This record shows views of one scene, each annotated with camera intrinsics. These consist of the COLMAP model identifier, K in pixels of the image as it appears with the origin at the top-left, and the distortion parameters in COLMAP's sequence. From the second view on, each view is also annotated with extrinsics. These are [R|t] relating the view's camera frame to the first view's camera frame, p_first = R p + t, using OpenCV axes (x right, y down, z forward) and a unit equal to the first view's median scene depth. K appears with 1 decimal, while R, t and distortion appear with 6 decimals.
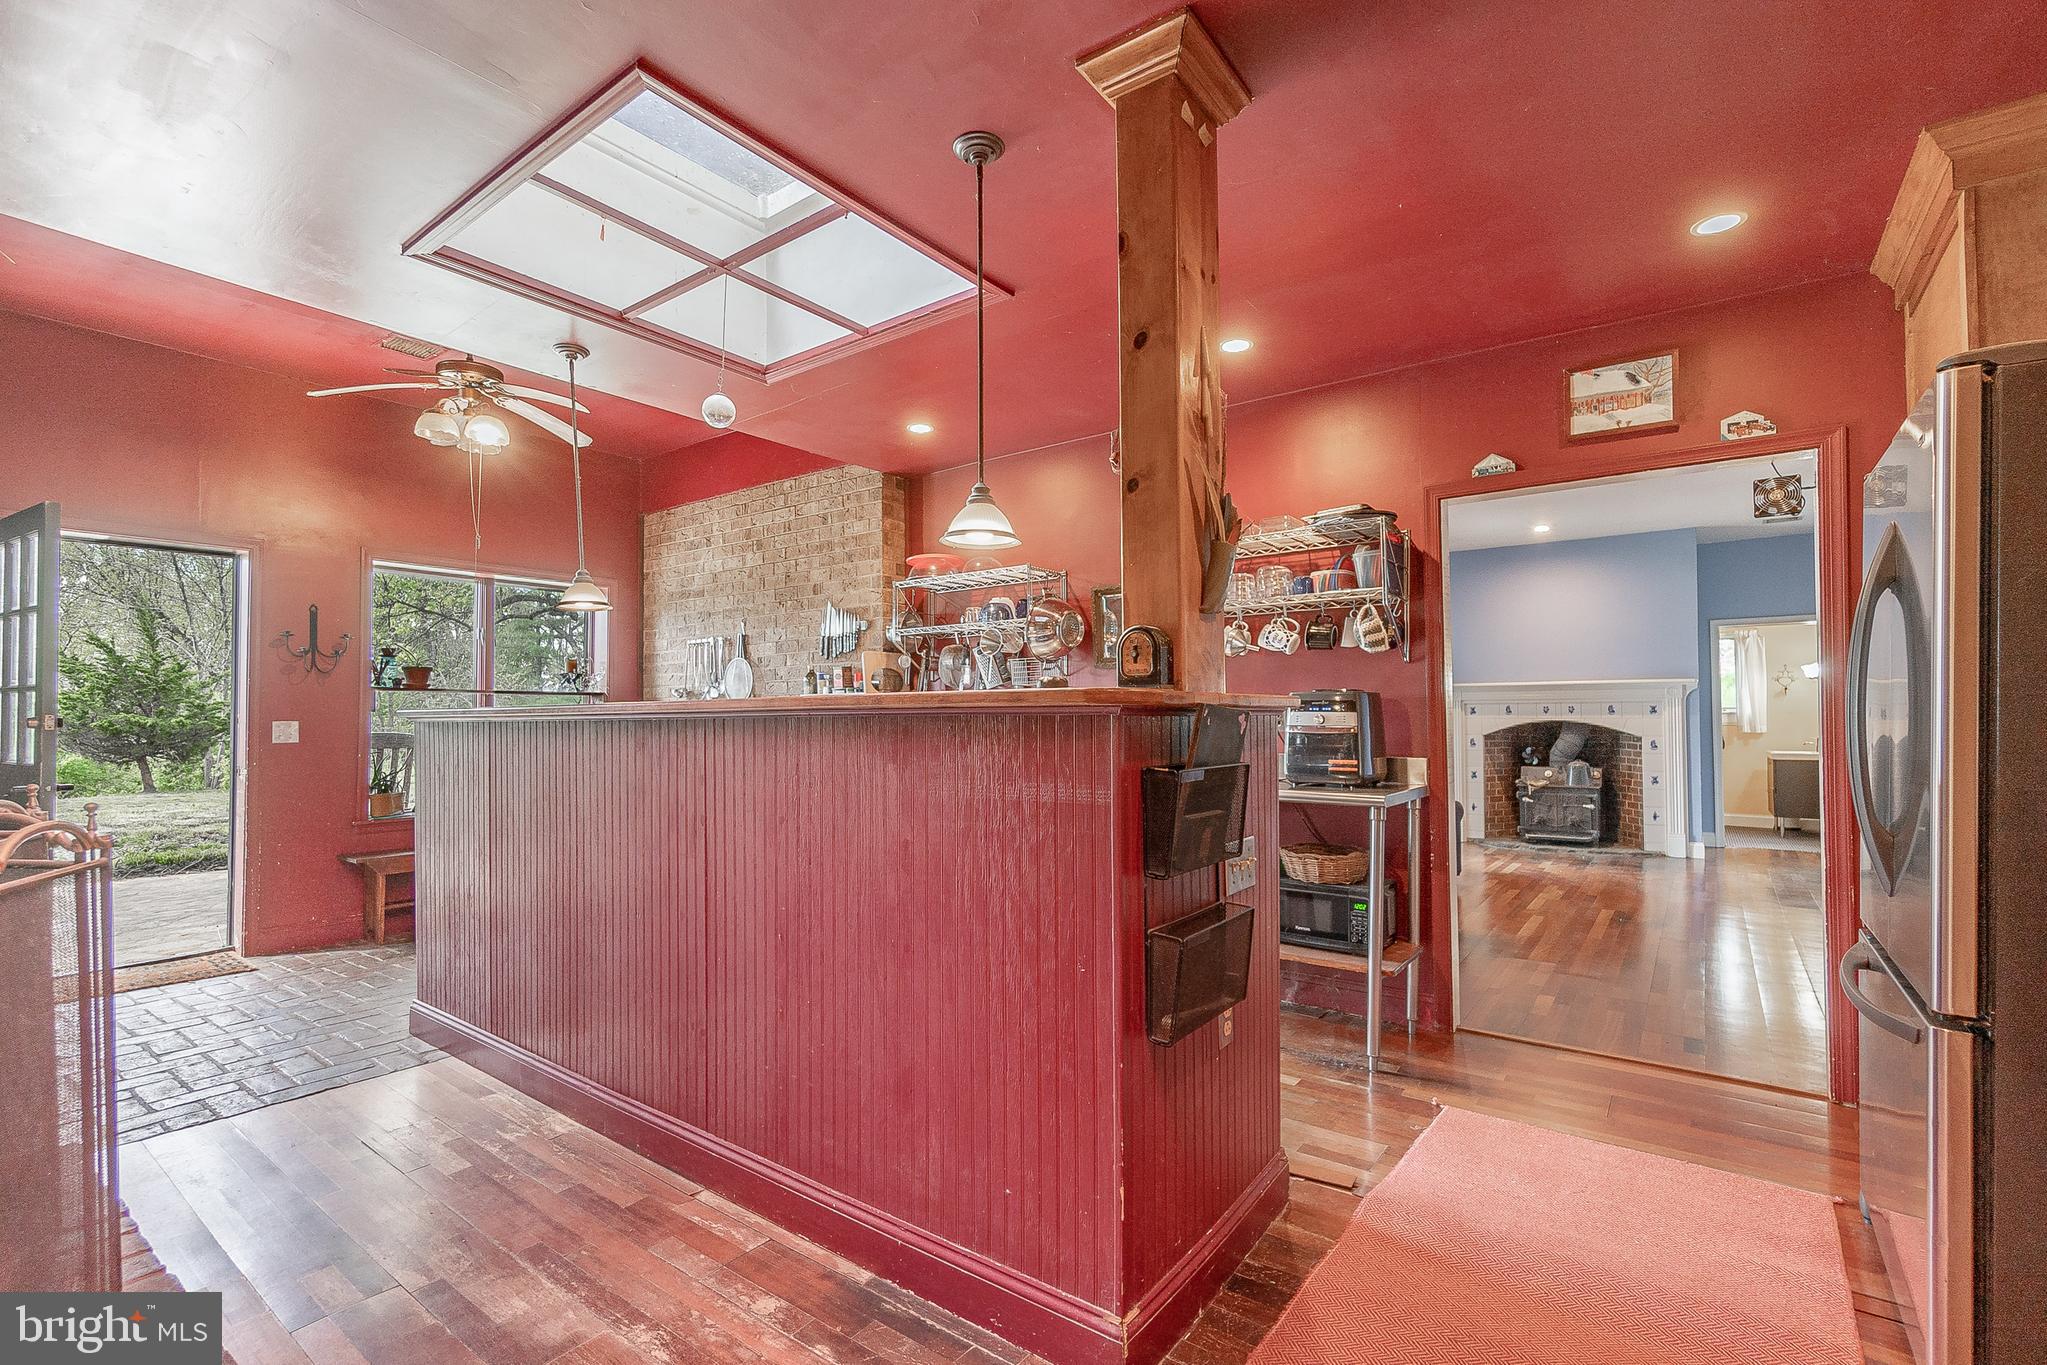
lens RADIAL K [[923.1, 0, 1021.2], [0, 923.1, 711.0], [0, 0, 1]] dist [-0.000705, -0.000238]
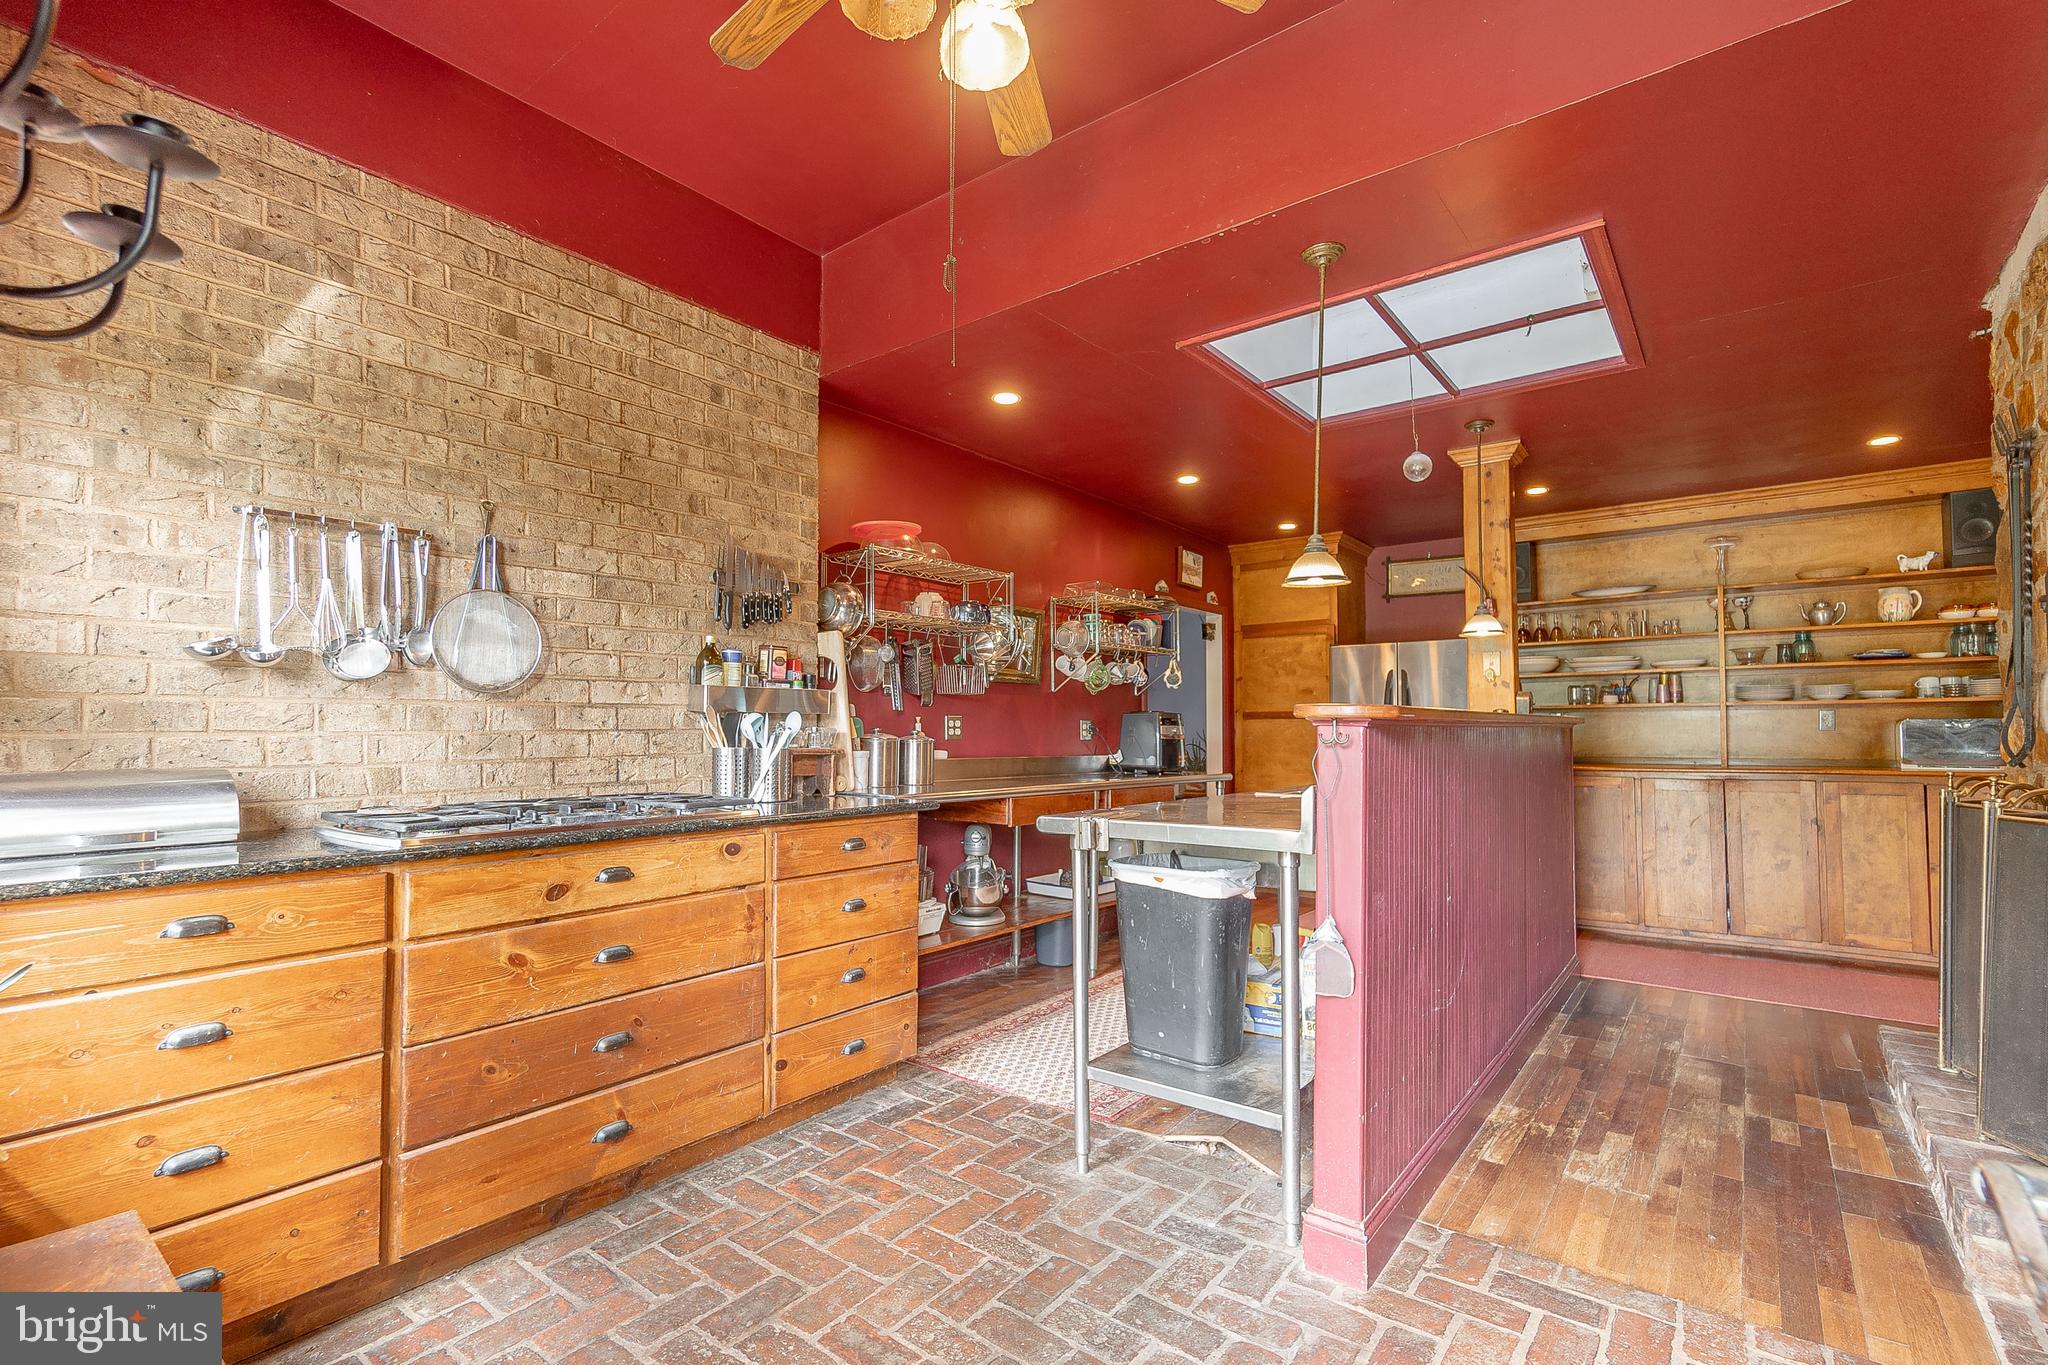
lens RADIAL K [[923.6, 0, 1021.7], [0, 923.6, 711.0], [0, 0, 1]] dist [-0.000705, -0.000238]
pose [[0.023815, 0.023521, 0.999440, -0.866157], [-0.012660, 0.999650, -0.023224, 0.011427], [-0.999636, -0.012100, 0.024105, 0.841617]]
